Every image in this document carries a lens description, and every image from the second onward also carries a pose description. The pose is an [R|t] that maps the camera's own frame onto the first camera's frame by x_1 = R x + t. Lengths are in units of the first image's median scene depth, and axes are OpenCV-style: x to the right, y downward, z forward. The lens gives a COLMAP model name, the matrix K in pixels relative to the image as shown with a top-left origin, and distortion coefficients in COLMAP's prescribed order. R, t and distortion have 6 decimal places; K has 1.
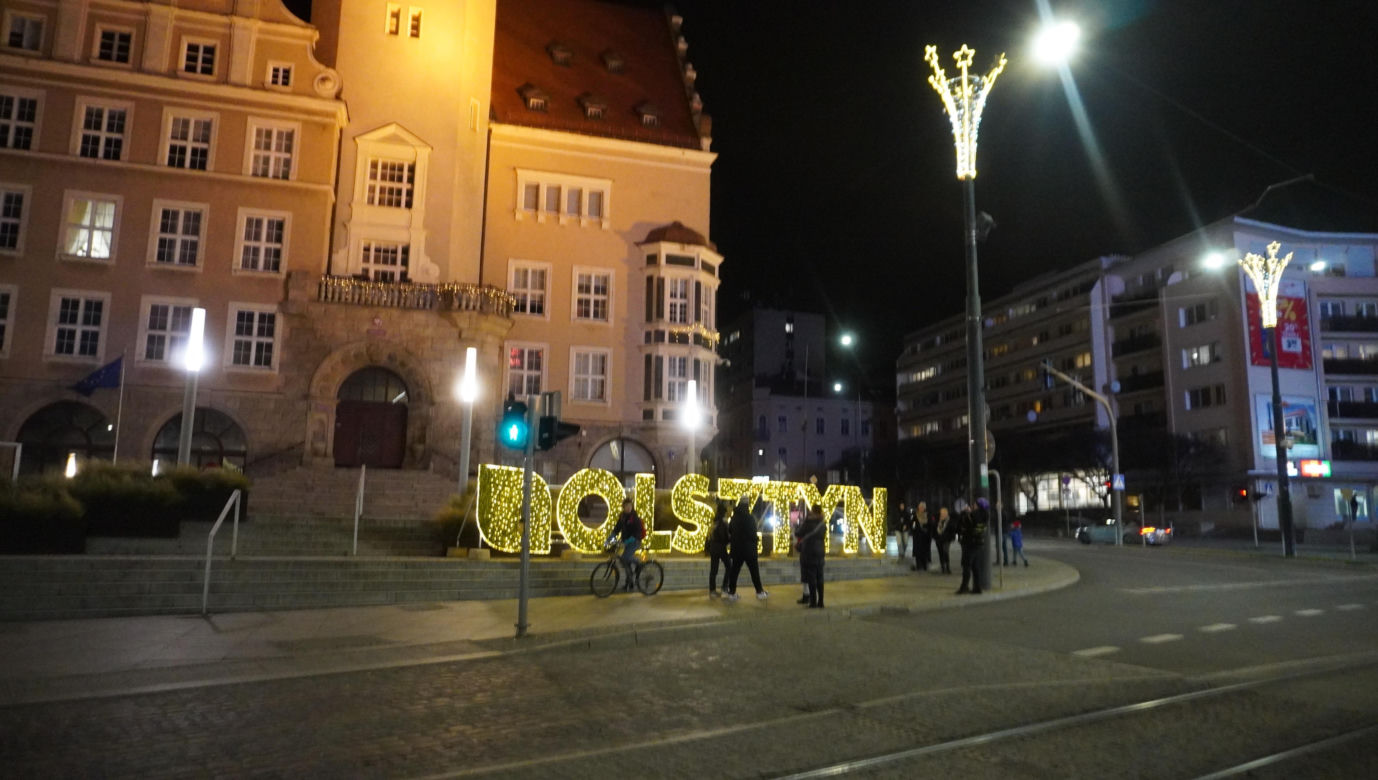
lens RADIAL K [[913.2, 0, 689.0], [0, 913.2, 390.0], [0, 0, 1]] dist [-0.029719, 0.000406]
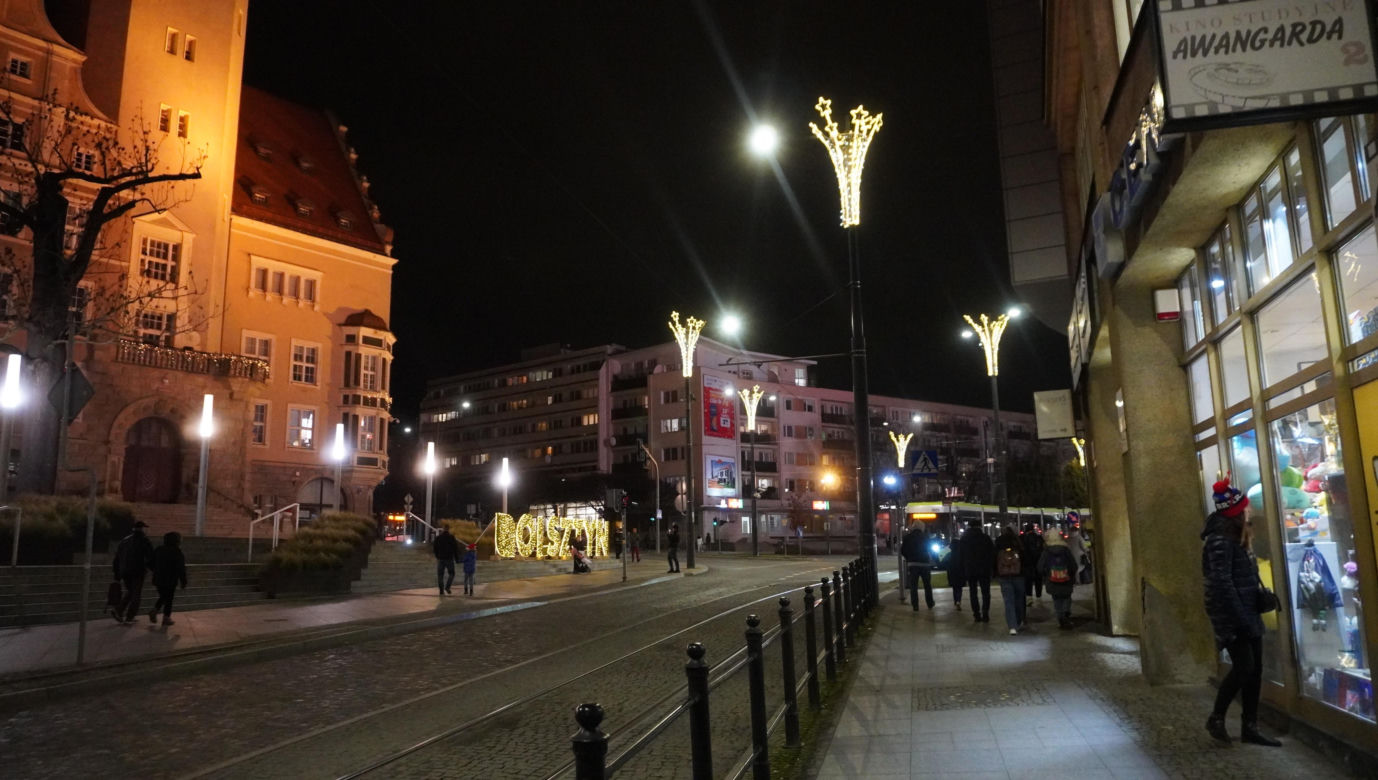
lens RADIAL K [[925.3, 0, 681.8], [0, 925.3, 390.6], [0, 0, 1]] dist [-0.032694, -0.001042]
pose [[0.814056, 0.074770, 0.575954, -0.409786], [-0.062995, 0.997195, -0.040419, -0.048021], [-0.577361, -0.003378, 0.816482, -0.331031]]
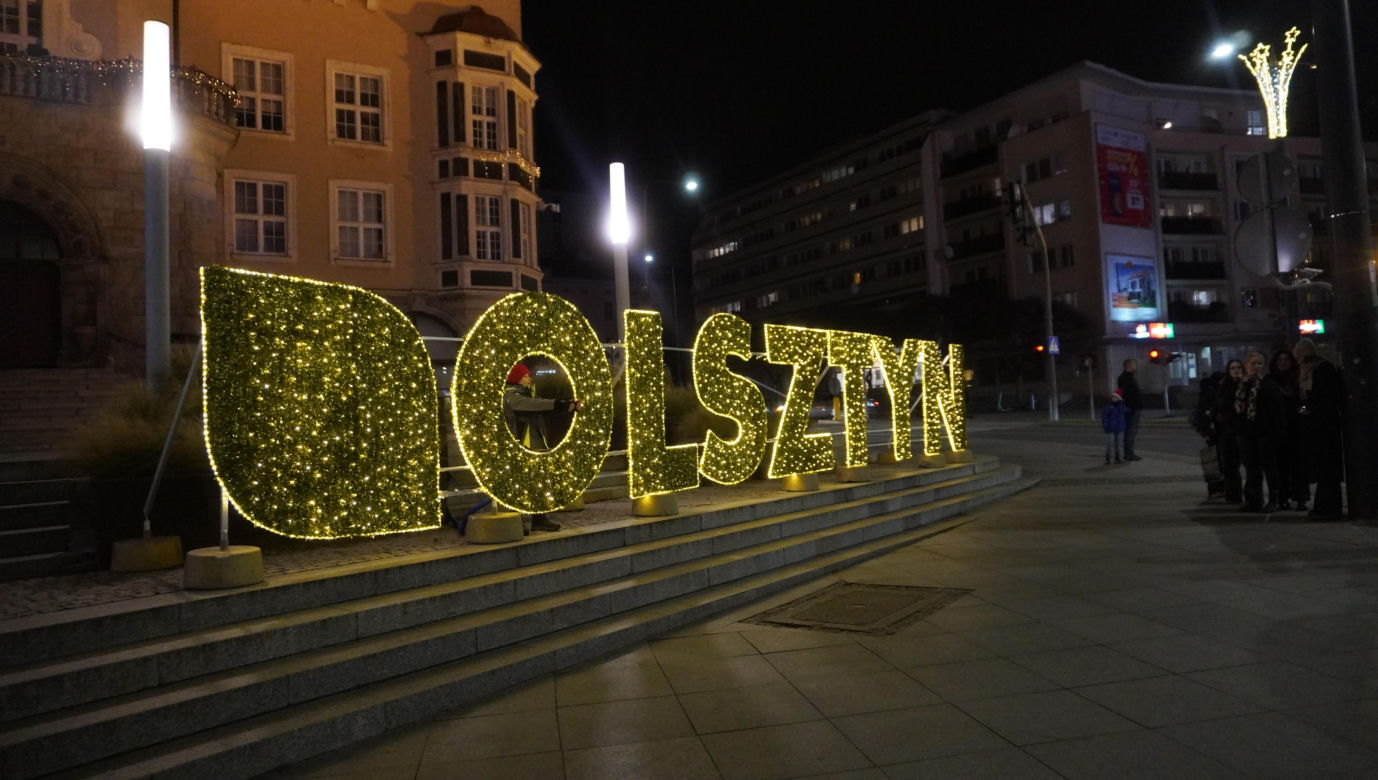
lens RADIAL K [[925.9, 0, 690.1], [0, 925.9, 382.6], [0, 0, 1]] dist [-0.053346, 0.041122]
pose [[0.962369, -0.049784, 0.267148, -0.060228], [0.021852, 0.994069, 0.106531, 0.034828], [-0.270867, -0.096684, 0.957749, 0.254225]]
